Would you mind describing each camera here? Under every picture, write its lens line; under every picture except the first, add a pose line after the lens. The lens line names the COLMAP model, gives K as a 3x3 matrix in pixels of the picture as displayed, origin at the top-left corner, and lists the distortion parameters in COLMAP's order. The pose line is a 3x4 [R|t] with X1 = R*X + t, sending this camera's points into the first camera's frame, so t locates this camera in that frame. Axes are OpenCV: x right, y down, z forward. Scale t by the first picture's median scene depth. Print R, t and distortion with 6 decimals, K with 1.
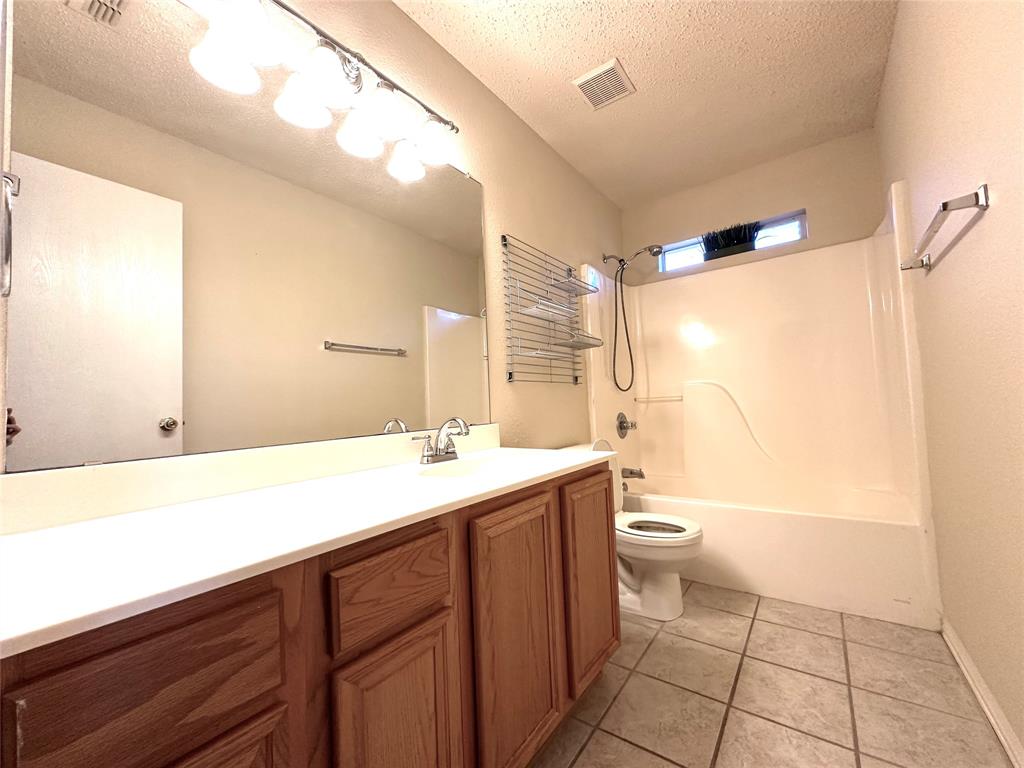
lens RADIAL K [[409.3, 0, 509.8], [0, 409.3, 383.3], [0, 0, 1]] dist [-0.002148, -0.000475]
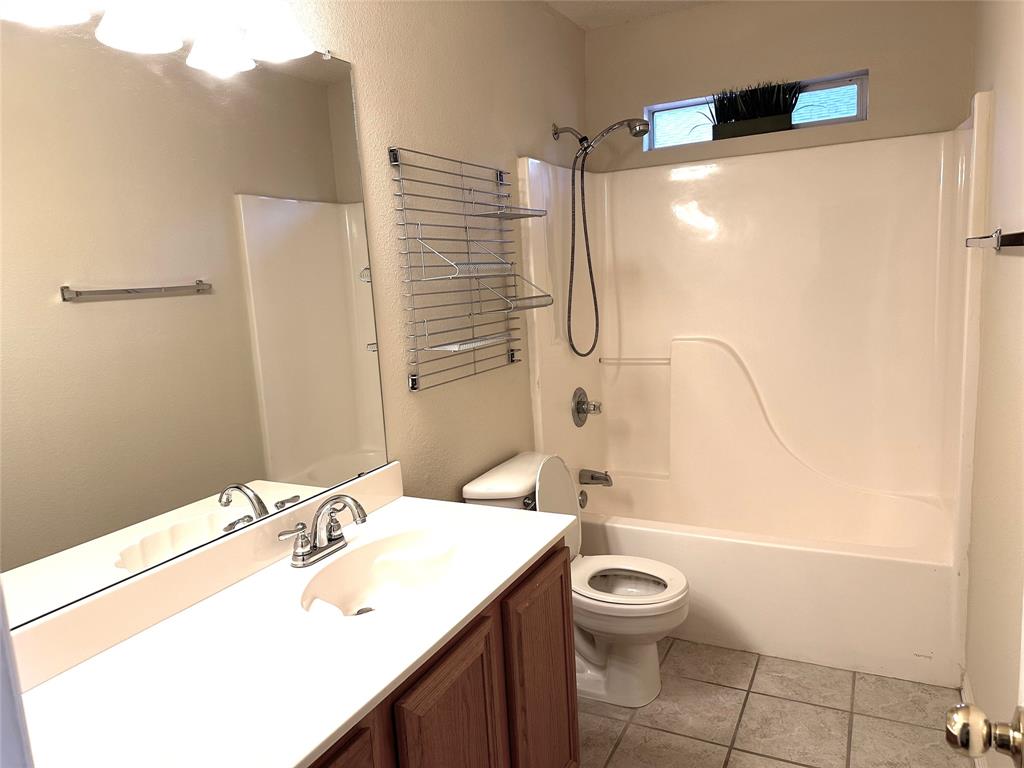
lens RADIAL K [[717.0, 0, 506.8], [0, 717.0, 386.2], [0, 0, 1]] dist [0.061136, -0.074997]
pose [[0.985378, -0.042996, 0.164871, -0.038932], [0.009392, 0.979873, 0.199403, -0.228357], [-0.170126, -0.194938, 0.965948, -0.102988]]
